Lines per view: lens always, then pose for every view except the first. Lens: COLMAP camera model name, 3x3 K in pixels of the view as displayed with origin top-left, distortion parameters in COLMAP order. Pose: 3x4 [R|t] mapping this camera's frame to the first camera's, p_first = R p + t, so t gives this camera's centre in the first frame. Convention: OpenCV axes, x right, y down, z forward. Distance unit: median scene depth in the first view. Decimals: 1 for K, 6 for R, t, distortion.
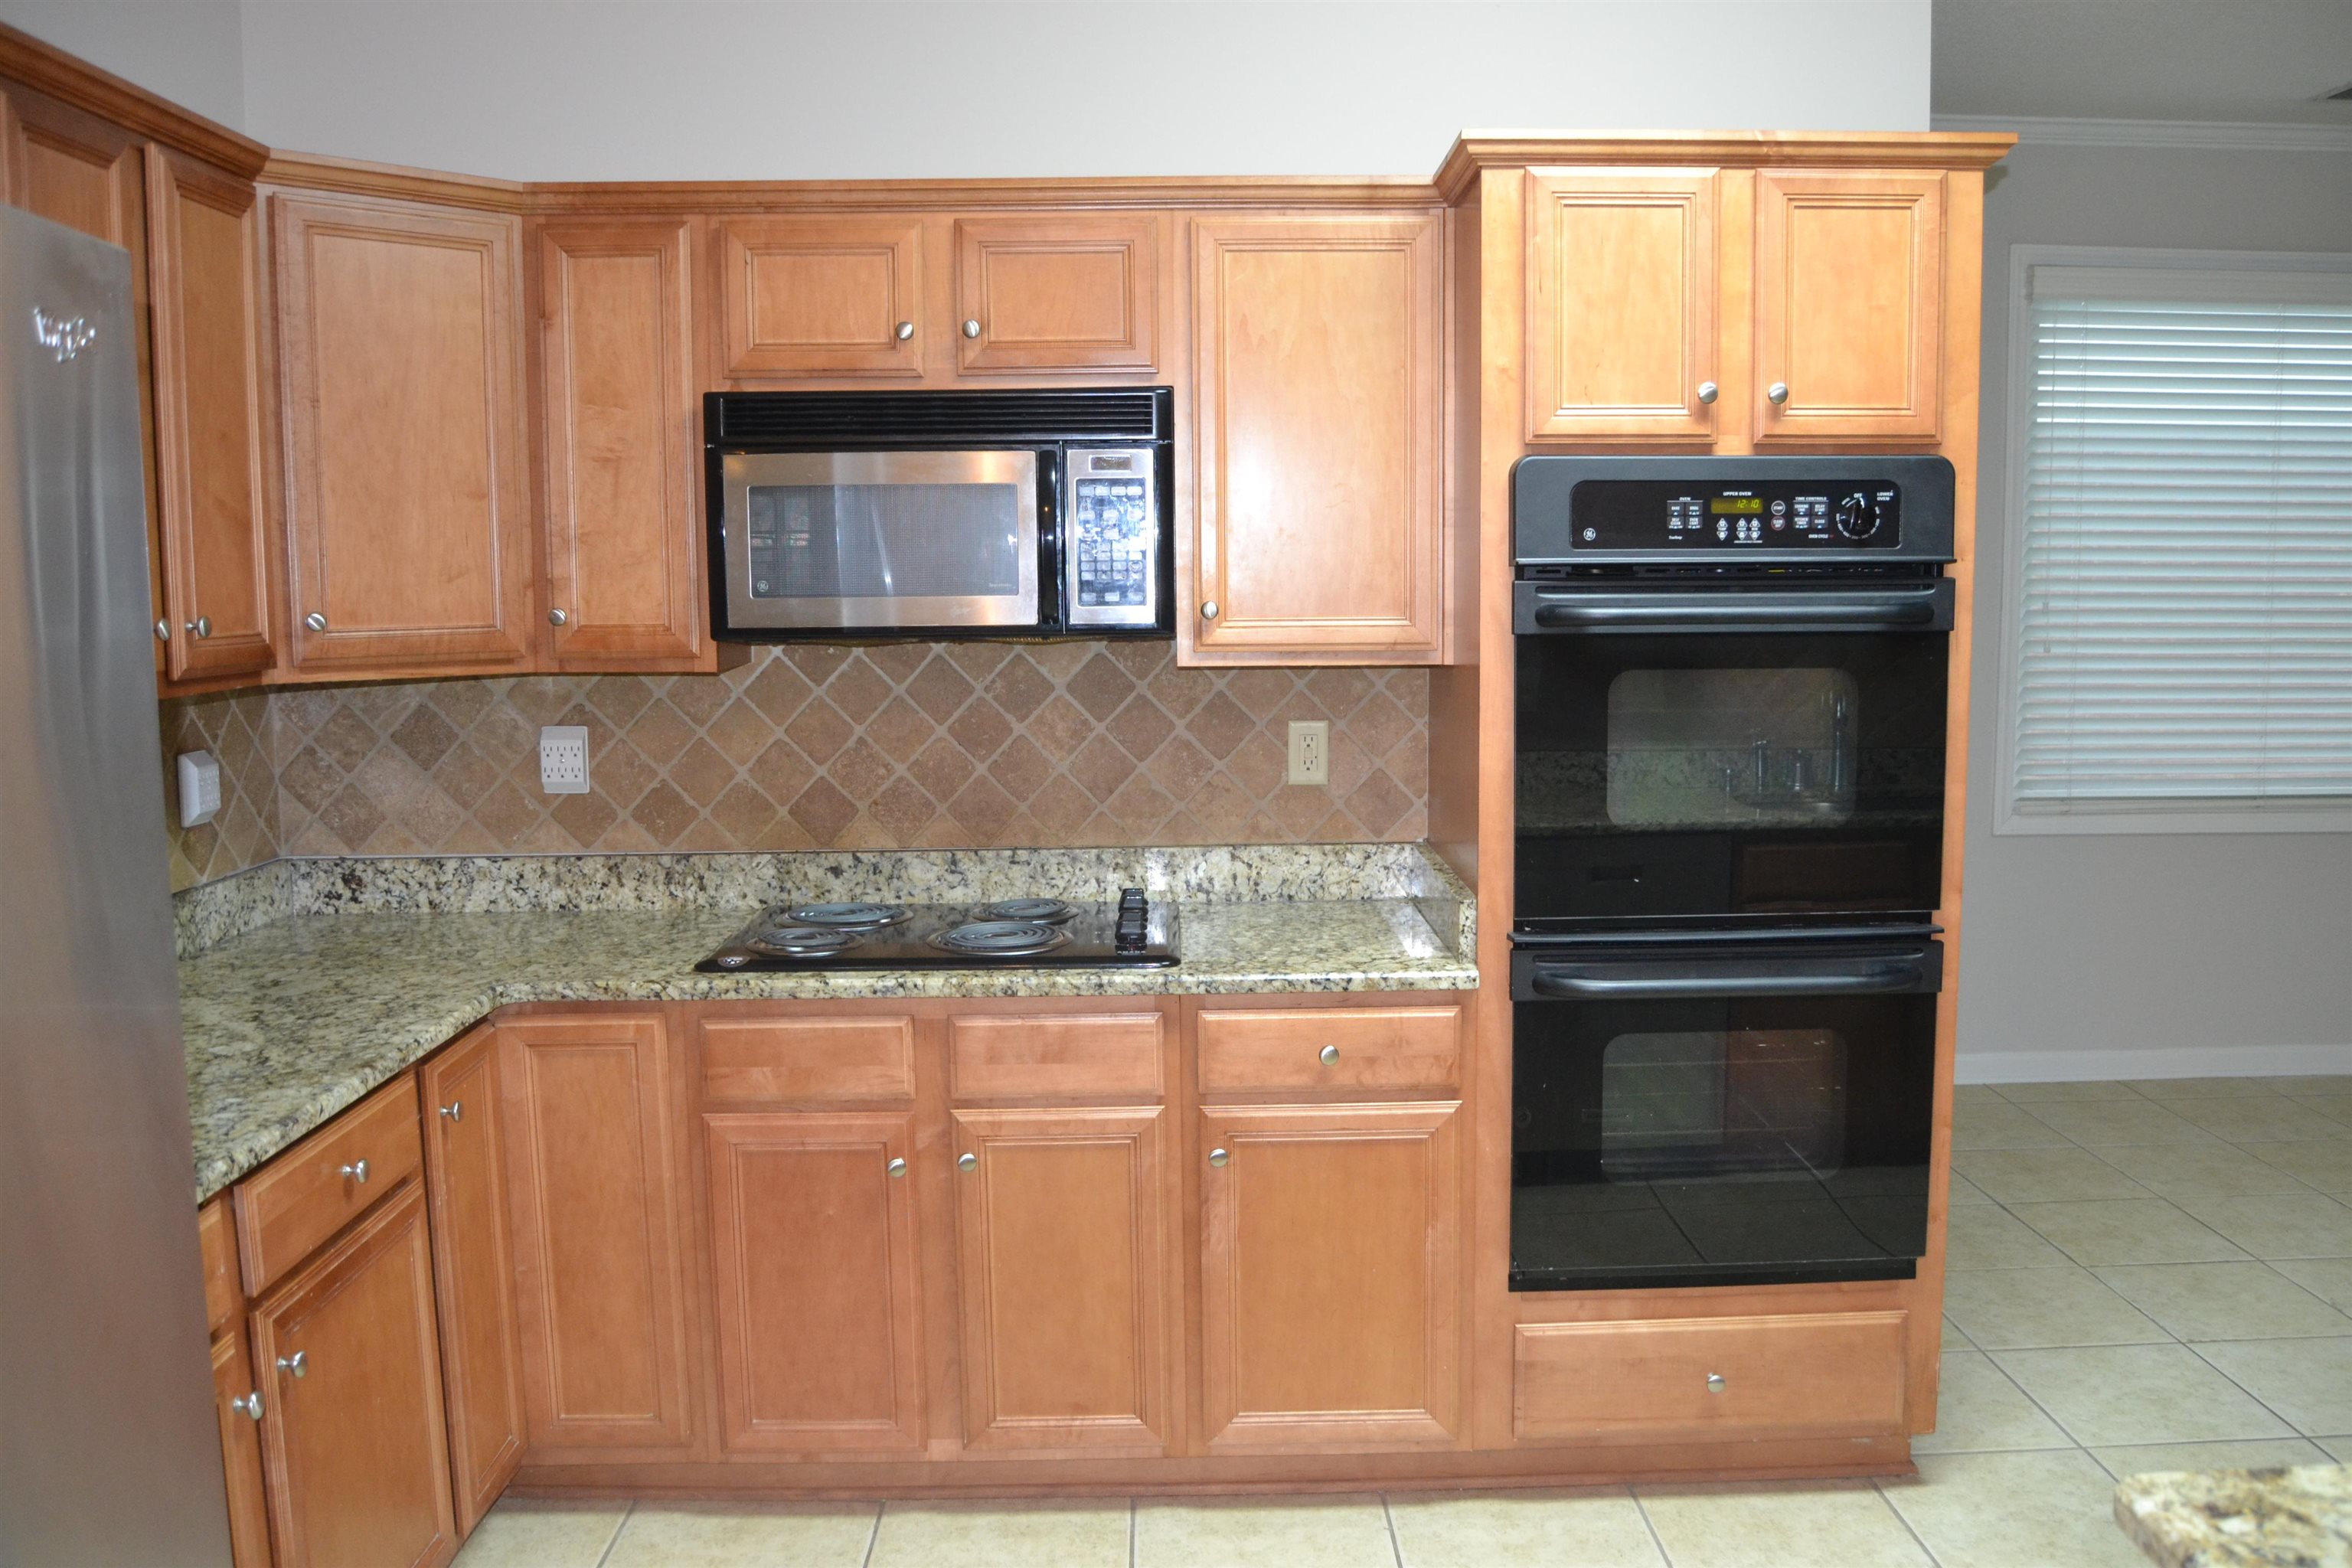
lens RADIAL K [[1888.1, 0, 1183.1], [0, 1888.1, 781.0], [0, 0, 1]] dist [-0.090711, 0.036223]
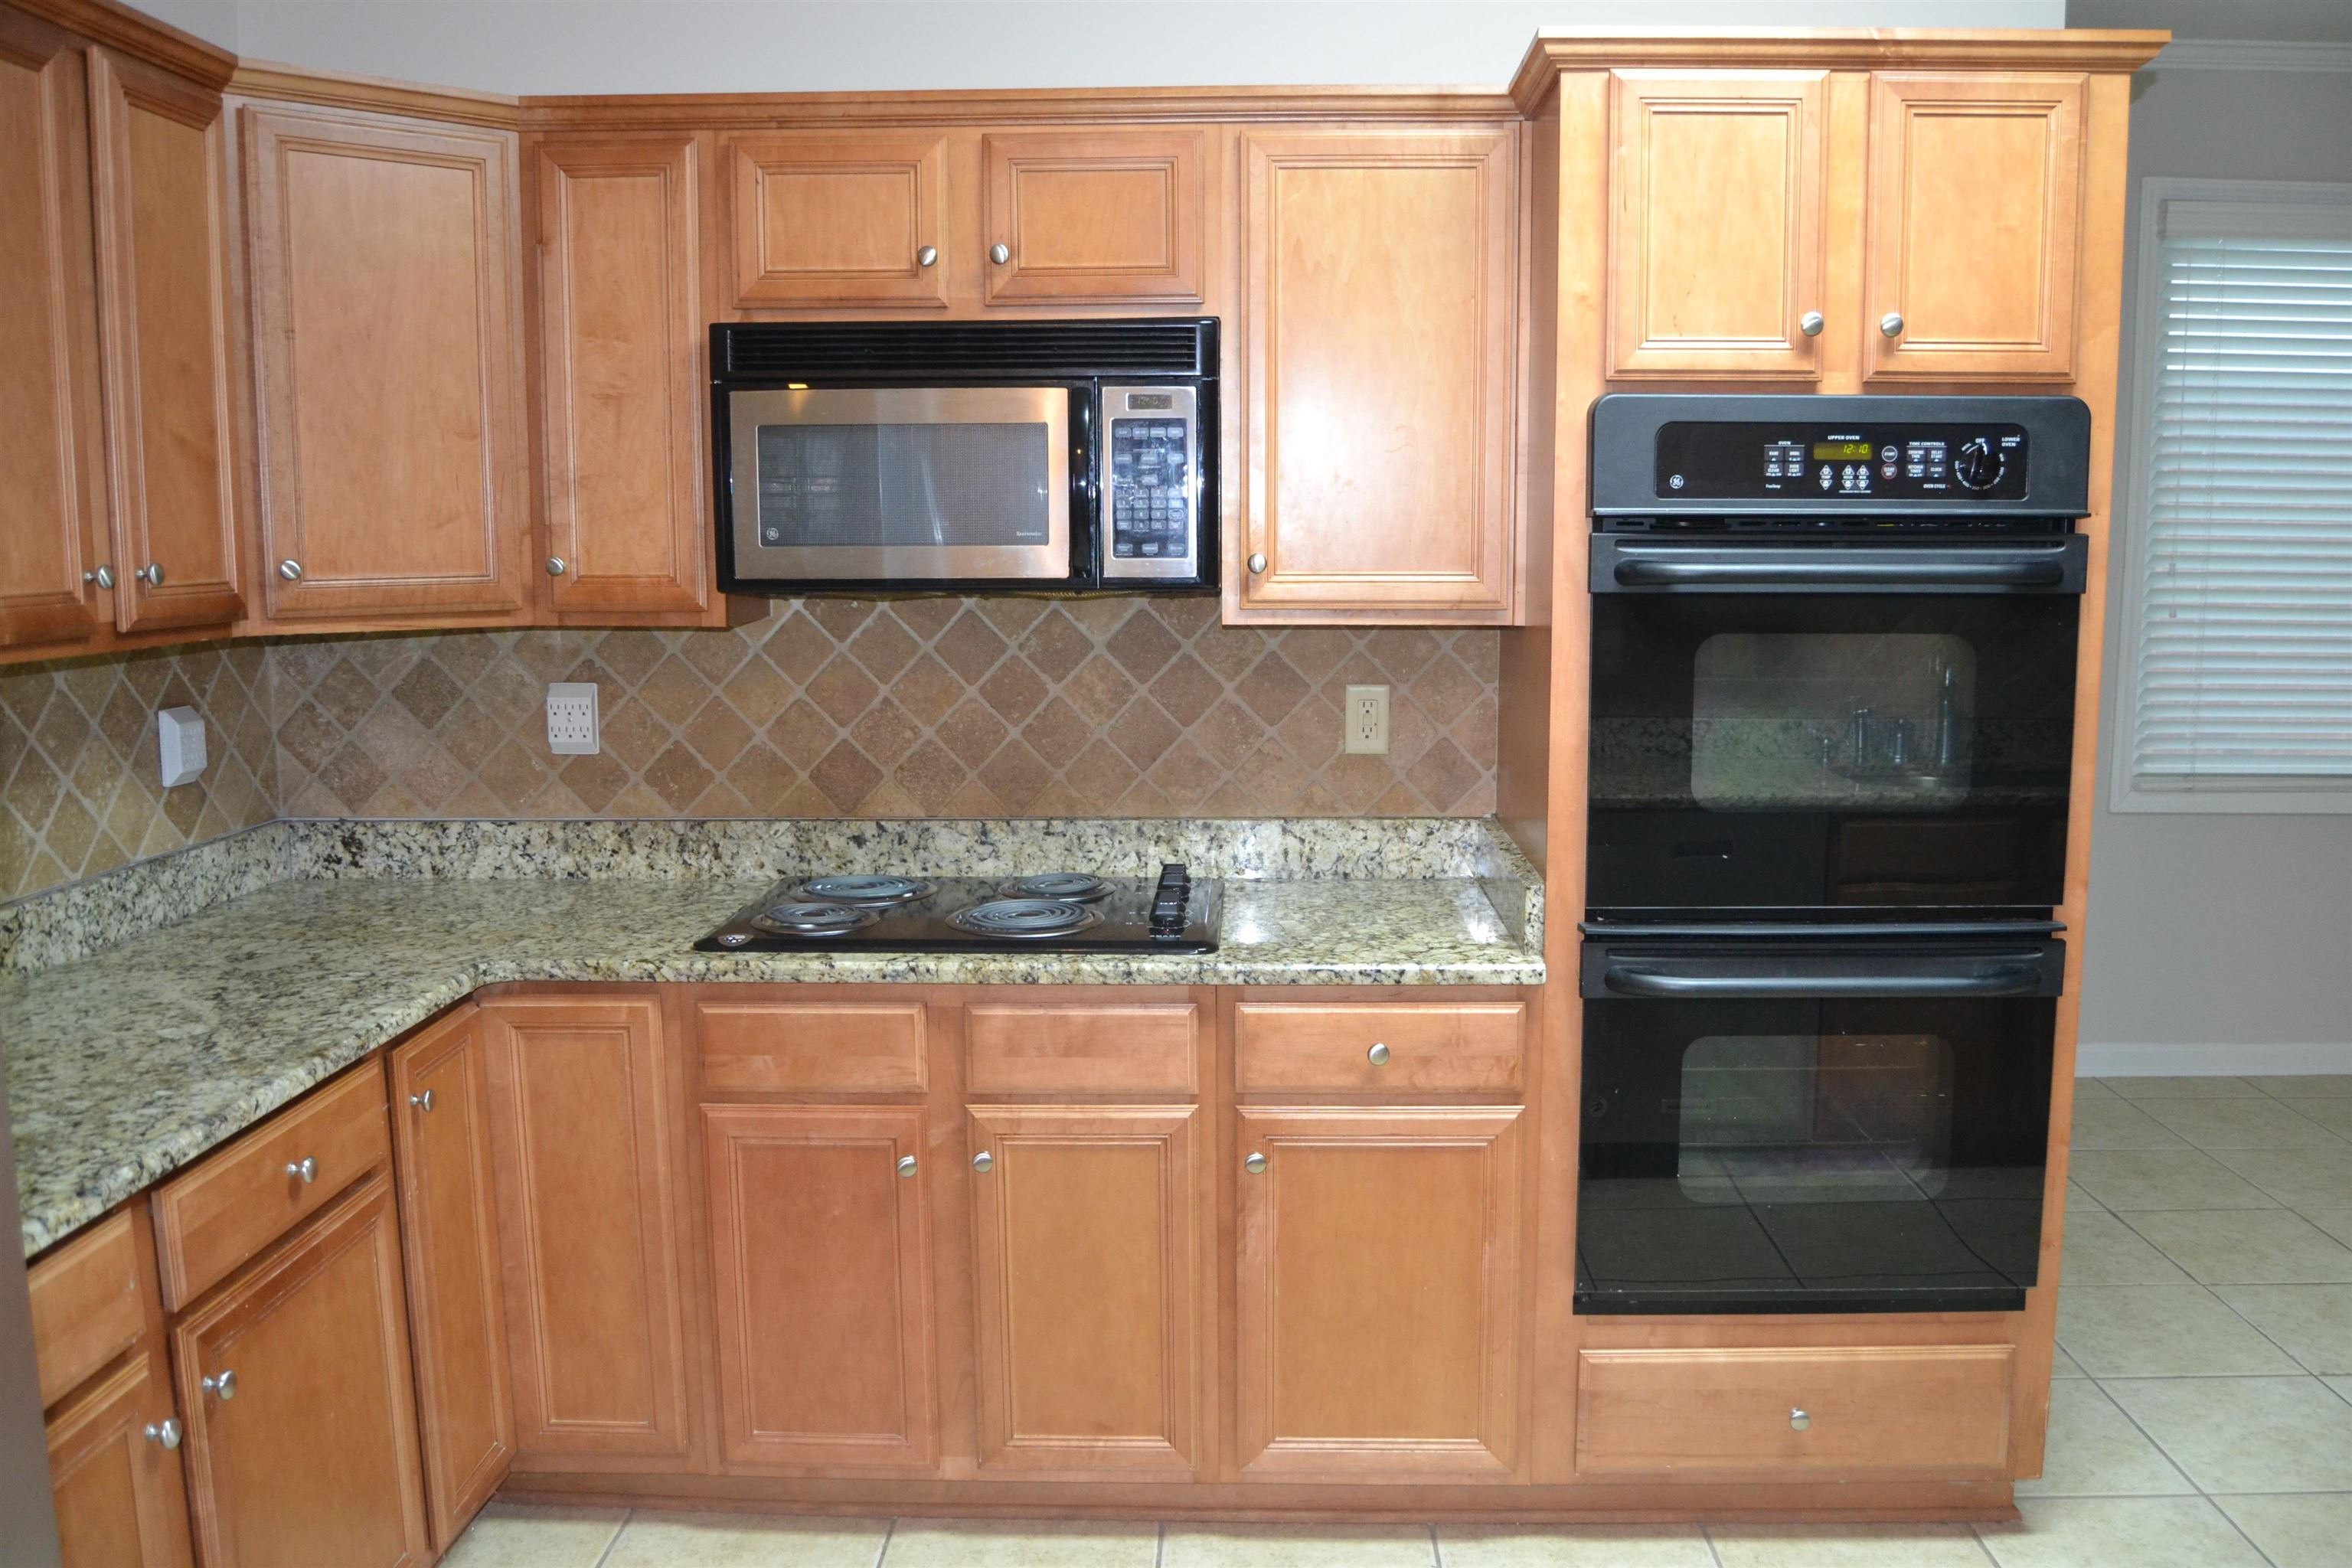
lens RADIAL K [[1888.1, 0, 1180.2], [0, 1888.1, 784.5], [0, 0, 1]] dist [-0.090711, 0.036223]
pose [[0.998823, 0.012440, -0.046890, 0.021741], [-0.011254, 0.999613, 0.025457, -0.006471], [0.047189, -0.024899, 0.998576, 0.085599]]
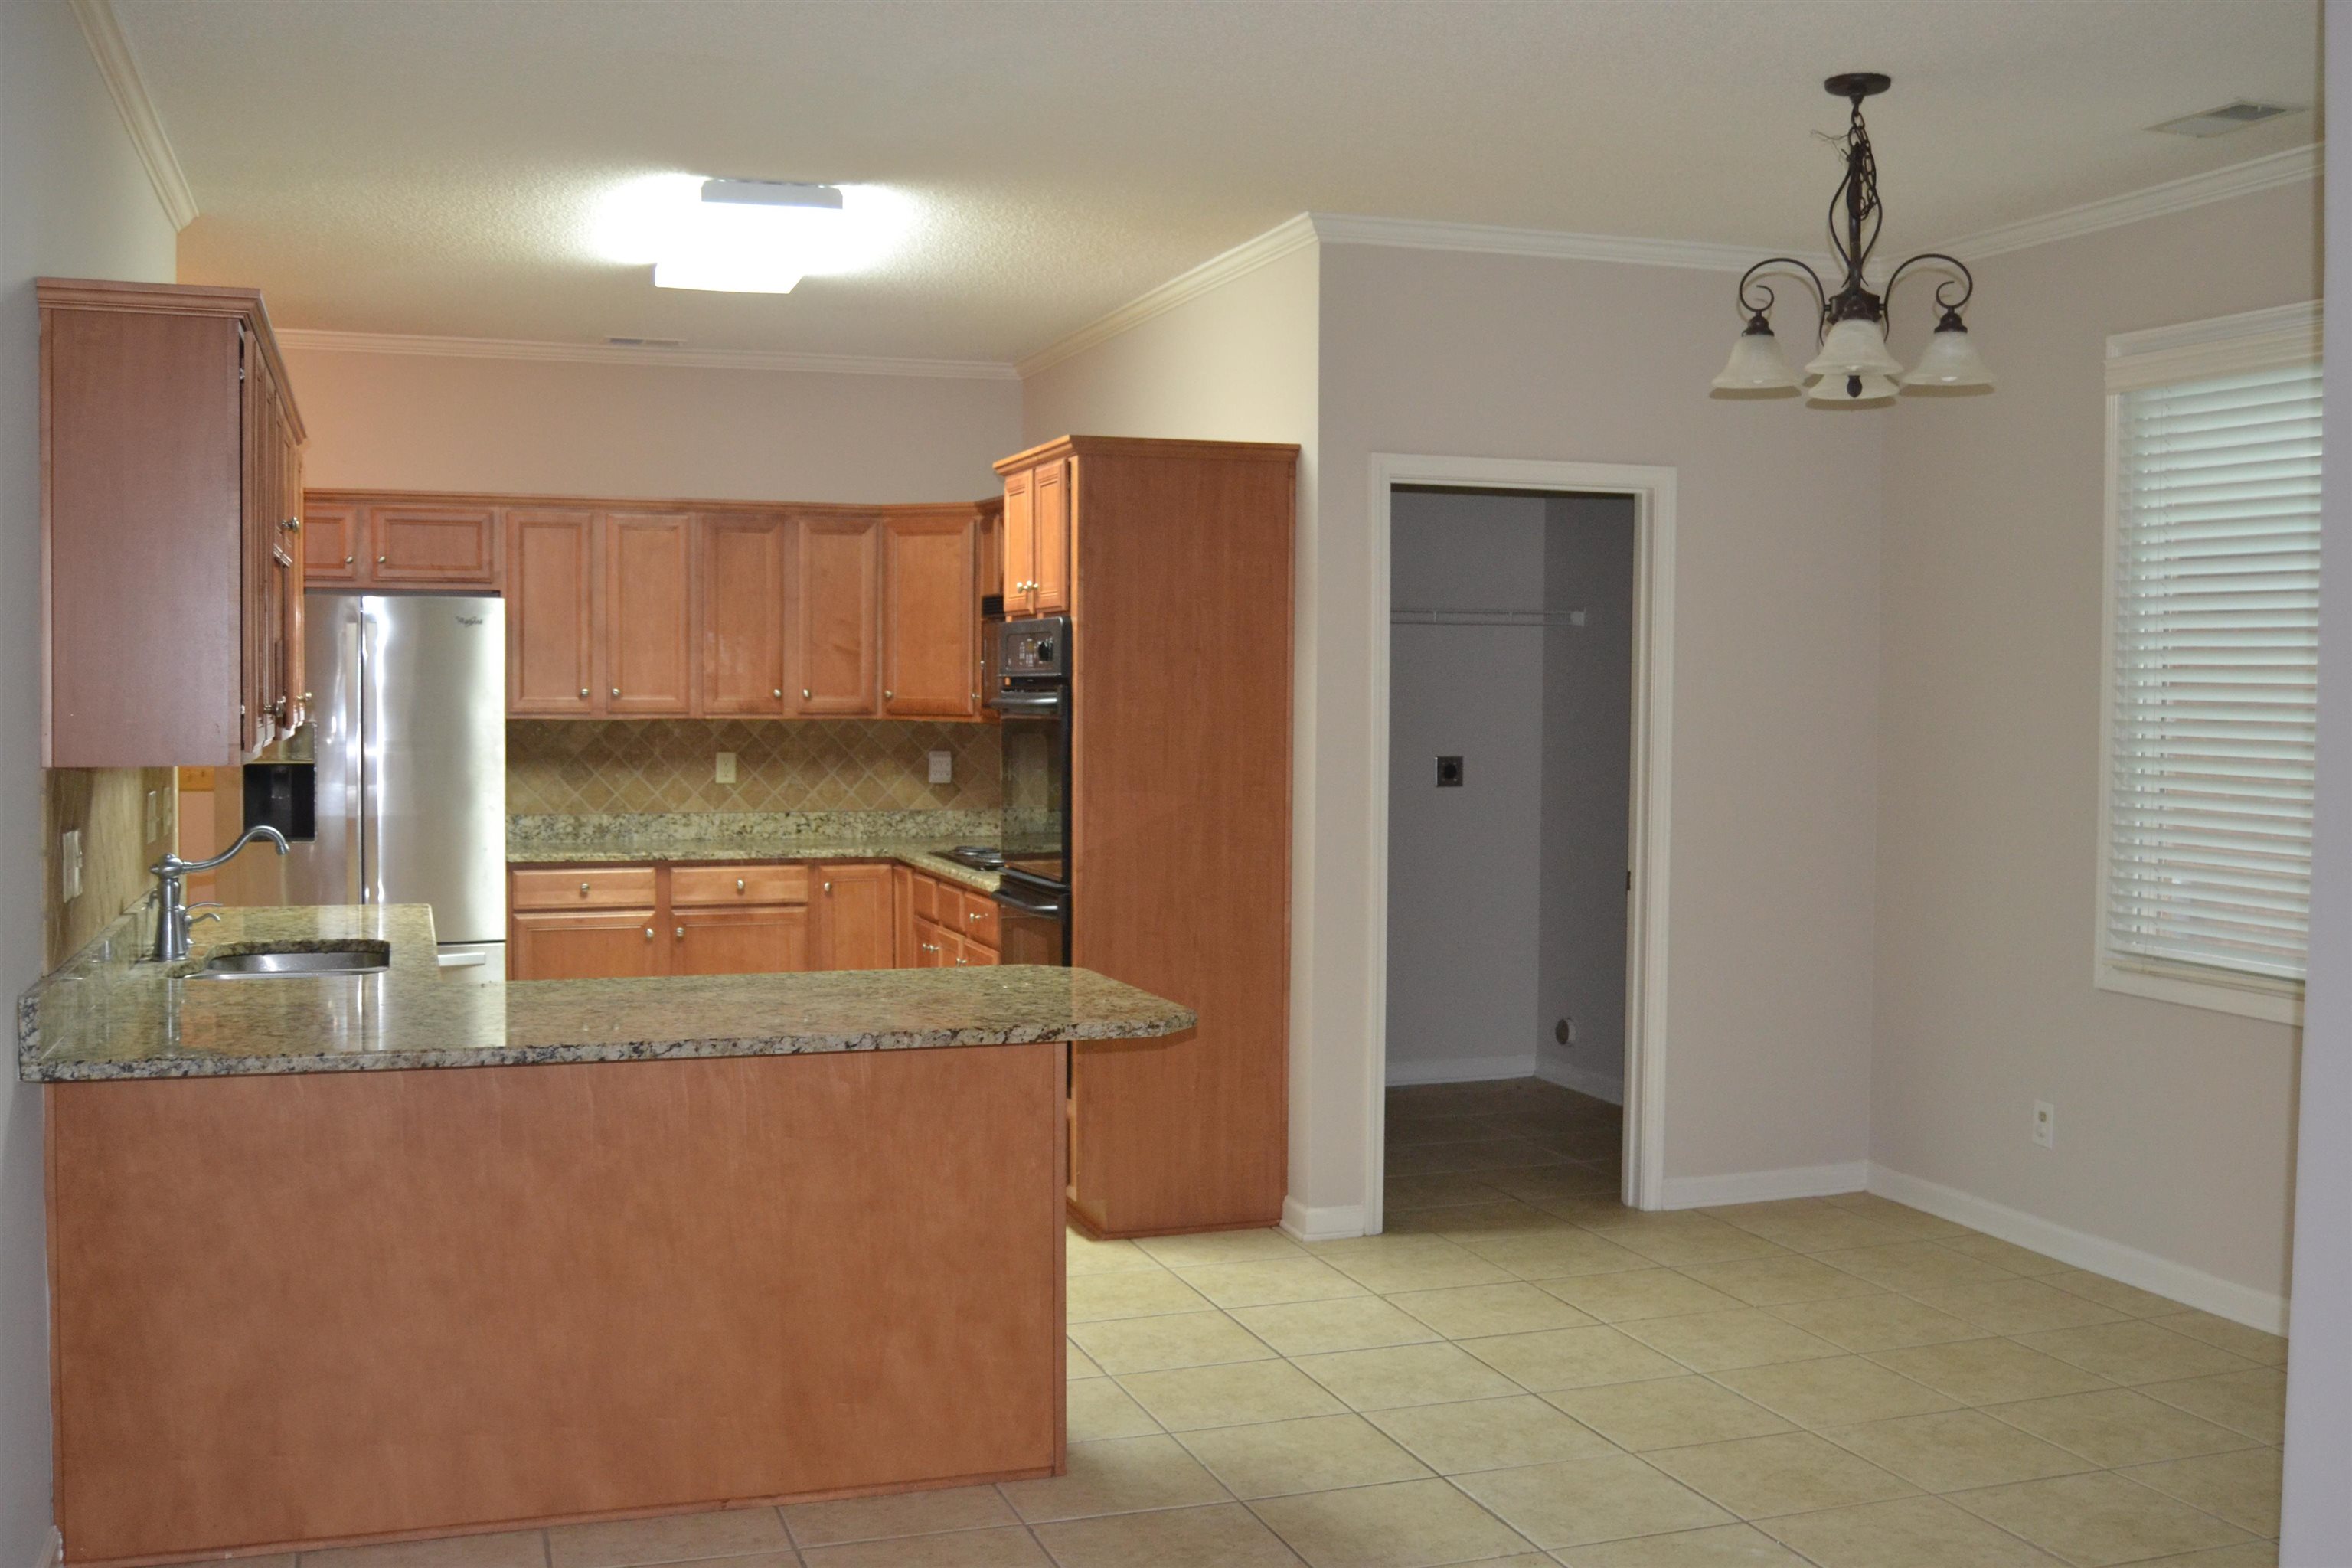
lens RADIAL K [[2297.0, 0, 1175.0], [0, 2297.0, 781.7], [0, 0, 1]] dist [-0.054155, 0.000000]
pose [[0.303251, 0.053455, -0.951410, 2.378894], [-0.116165, 0.993053, 0.018768, -0.068584], [0.945803, 0.104830, 0.307354, 0.416694]]
